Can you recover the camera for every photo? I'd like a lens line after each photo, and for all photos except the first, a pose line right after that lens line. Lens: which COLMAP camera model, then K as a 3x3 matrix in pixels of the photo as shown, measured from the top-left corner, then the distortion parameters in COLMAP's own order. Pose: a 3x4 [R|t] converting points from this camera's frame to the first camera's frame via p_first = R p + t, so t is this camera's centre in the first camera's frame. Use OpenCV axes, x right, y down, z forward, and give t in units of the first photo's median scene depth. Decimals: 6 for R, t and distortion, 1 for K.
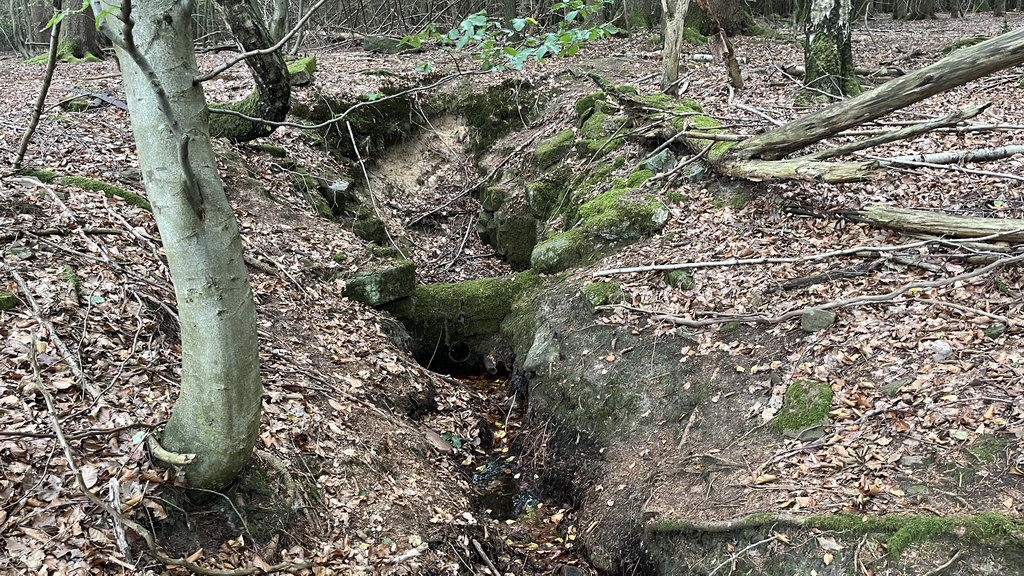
lens RADIAL K [[749.6, 0, 512.0], [0, 749.6, 288.0], [0, 0, 1]] dist [0.011126, 0.000076]
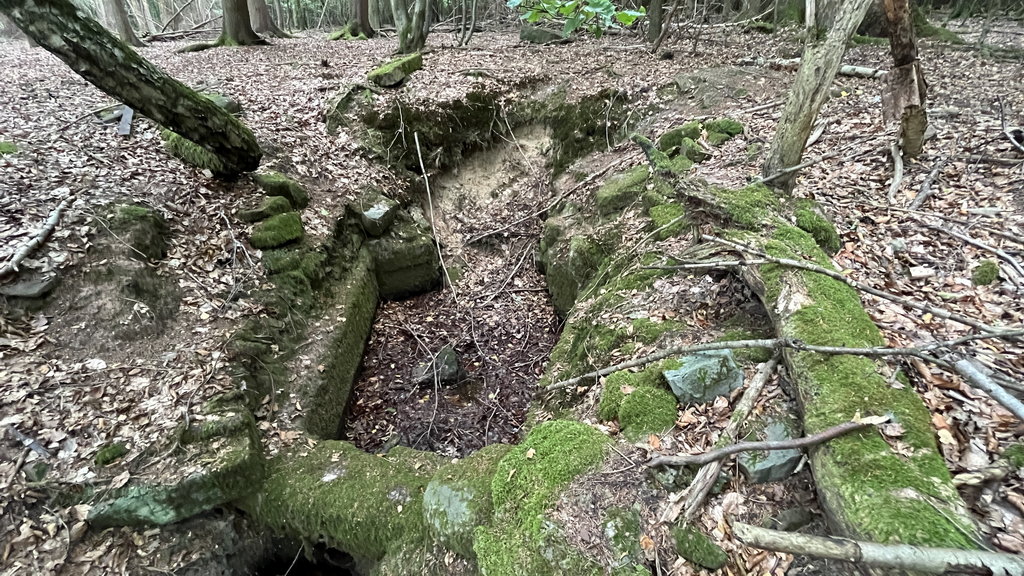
lens RADIAL K [[439.8, 0, 512.0], [0, 439.8, 288.0], [0, 0, 1]] dist [-0.008779, 0.000565]
pose [[0.939387, 0.193462, -0.283062, 0.165494], [-0.123514, 0.961116, 0.246983, -0.304702], [0.319837, -0.197051, 0.926755, 0.779138]]
